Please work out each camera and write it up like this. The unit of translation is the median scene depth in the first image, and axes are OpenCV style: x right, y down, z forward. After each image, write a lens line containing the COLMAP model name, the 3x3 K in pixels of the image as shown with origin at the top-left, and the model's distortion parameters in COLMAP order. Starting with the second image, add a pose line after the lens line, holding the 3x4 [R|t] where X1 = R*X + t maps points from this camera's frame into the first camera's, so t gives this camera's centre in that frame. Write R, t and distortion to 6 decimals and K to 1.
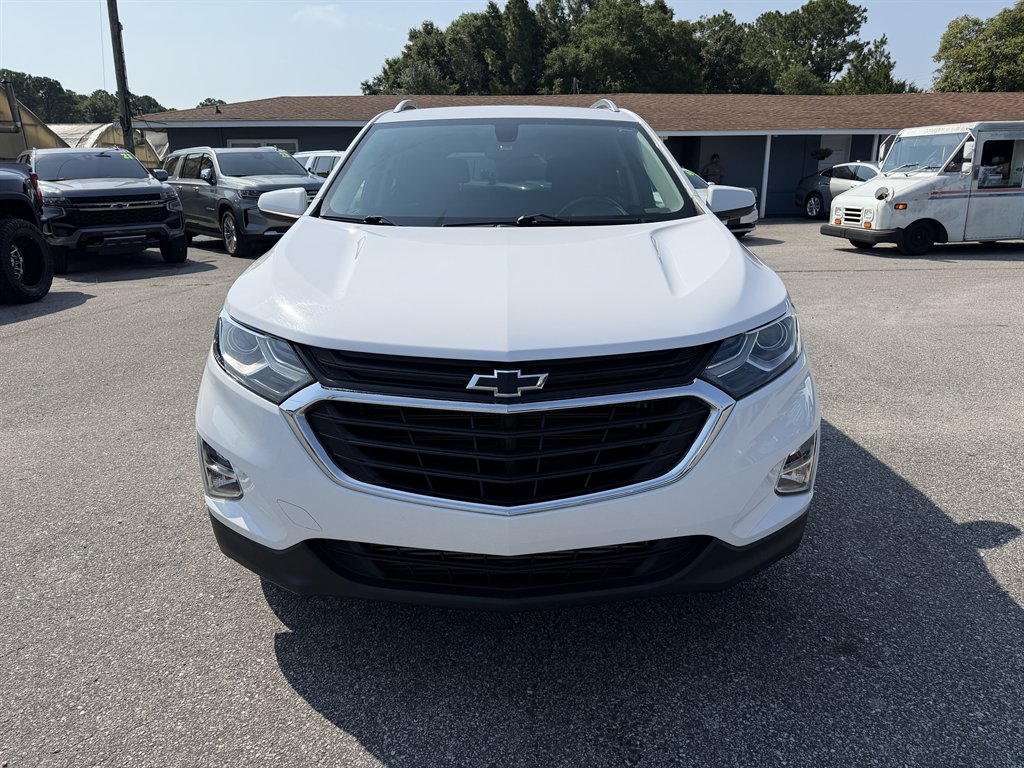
lens RADIAL K [[725.2, 0, 513.1], [0, 725.2, 383.4], [0, 0, 1]] dist [0.033984, -0.043047]
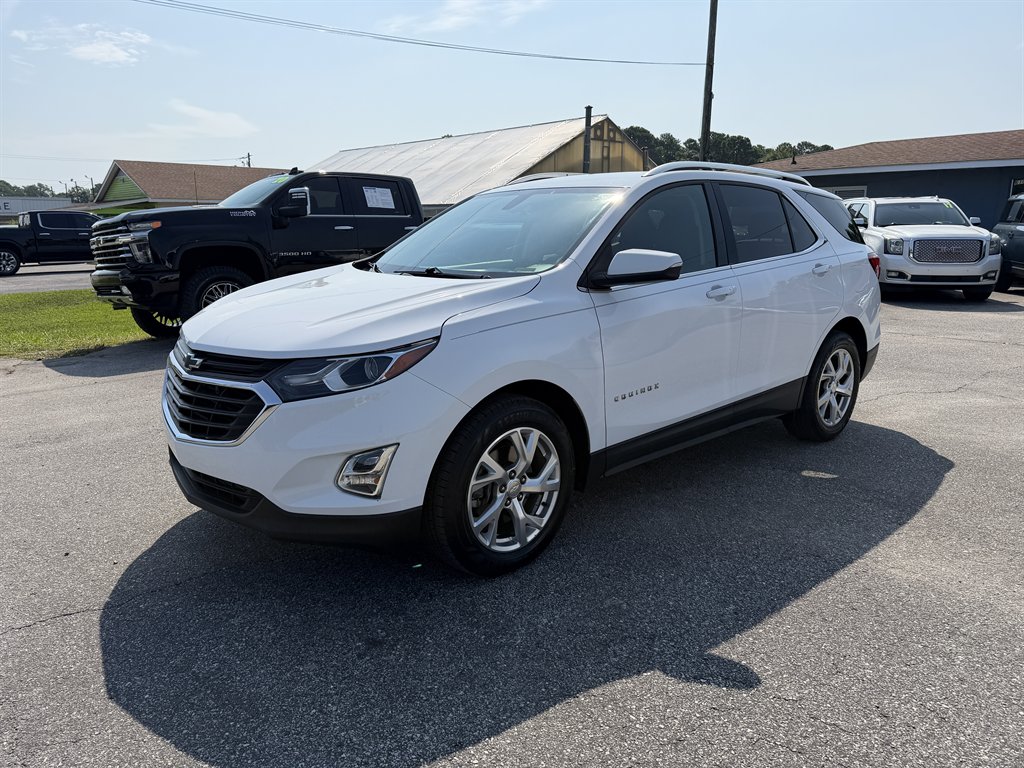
lens RADIAL K [[725.2, 0, 510.4], [0, 725.2, 380.7], [0, 0, 1]] dist [0.033984, -0.043047]
pose [[0.667573, 0.159883, -0.727175, 0.988433], [-0.203539, 0.978657, 0.028320, -0.089023], [0.716183, 0.129103, 0.685868, 0.213272]]
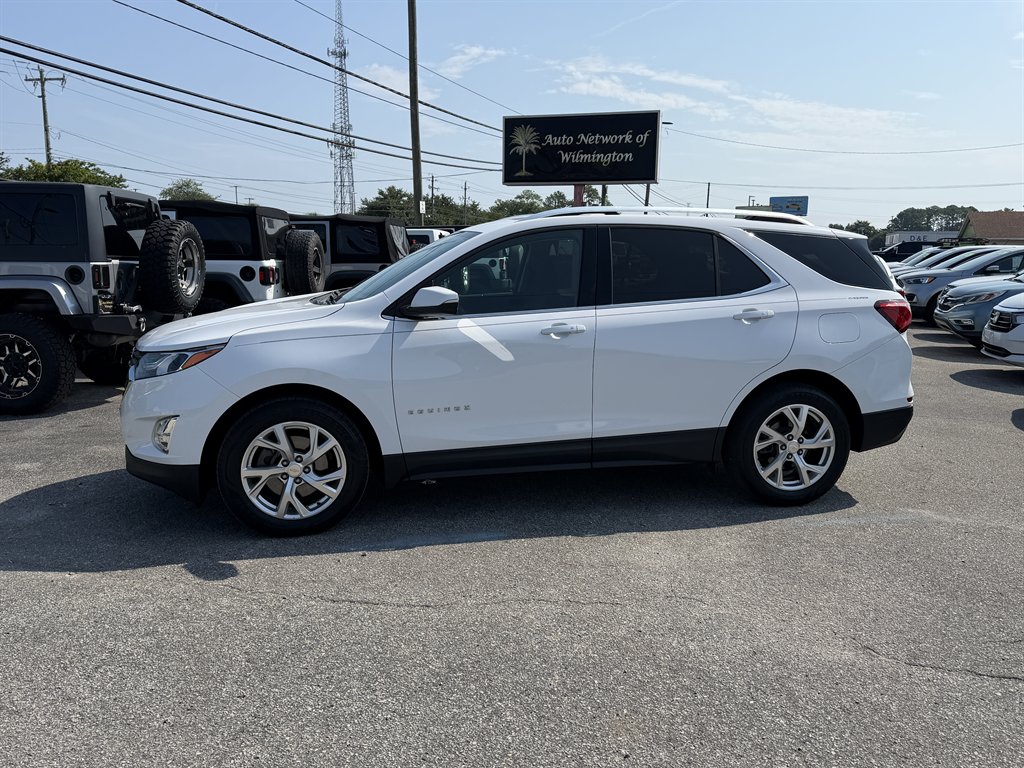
lens RADIAL K [[725.2, 0, 503.1], [0, 725.2, 379.8], [0, 0, 1]] dist [0.033984, -0.043047]
pose [[0.174955, 0.151119, -0.972910, 1.560892], [-0.265693, 0.958738, 0.101139, -0.290520], [0.948050, 0.240801, 0.207887, 0.955247]]
